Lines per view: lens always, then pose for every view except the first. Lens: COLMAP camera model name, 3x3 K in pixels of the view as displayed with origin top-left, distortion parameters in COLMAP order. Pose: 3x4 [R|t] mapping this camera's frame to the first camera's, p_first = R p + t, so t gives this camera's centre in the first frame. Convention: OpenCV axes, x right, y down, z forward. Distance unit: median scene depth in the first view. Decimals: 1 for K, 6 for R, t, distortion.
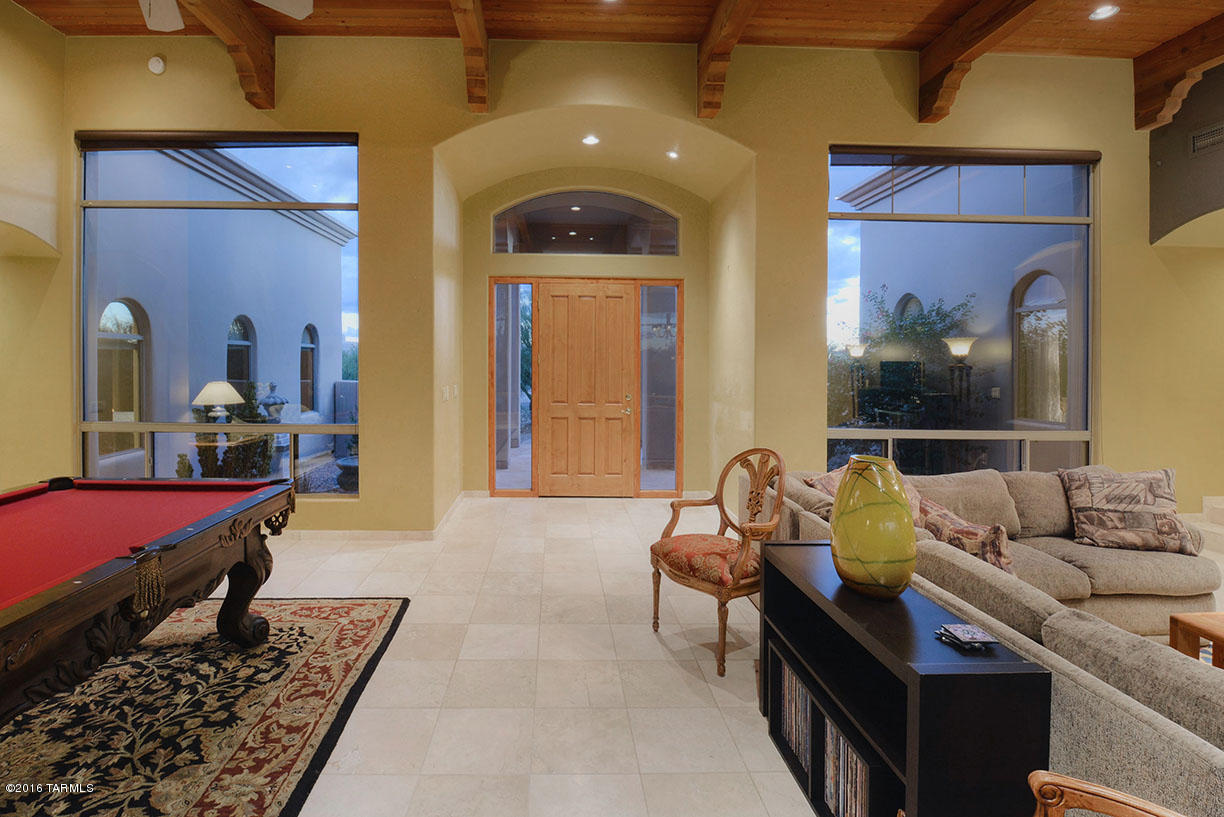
lens RADIAL K [[599.7, 0, 555.7], [0, 599.7, 411.9], [0, 0, 1]] dist [-0.021552, 0.000687]
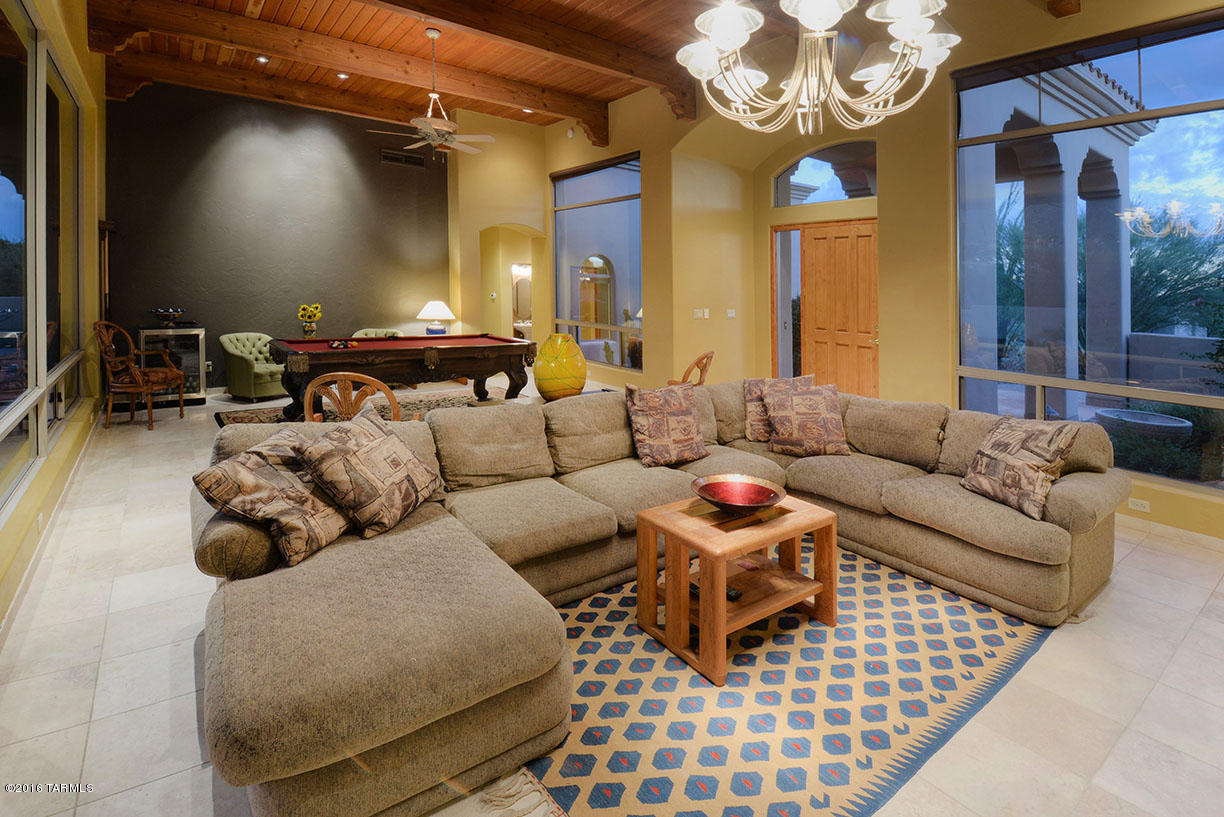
lens RADIAL K [[599.7, 0, 614.5], [0, 599.7, 409.1], [0, 0, 1]] dist [-0.021552, 0.000687]
pose [[0.572739, 0.169820, -0.801955, 1.087401], [-0.088740, 0.985402, 0.145290, 0.005932], [0.814920, -0.012048, 0.579448, -0.032690]]
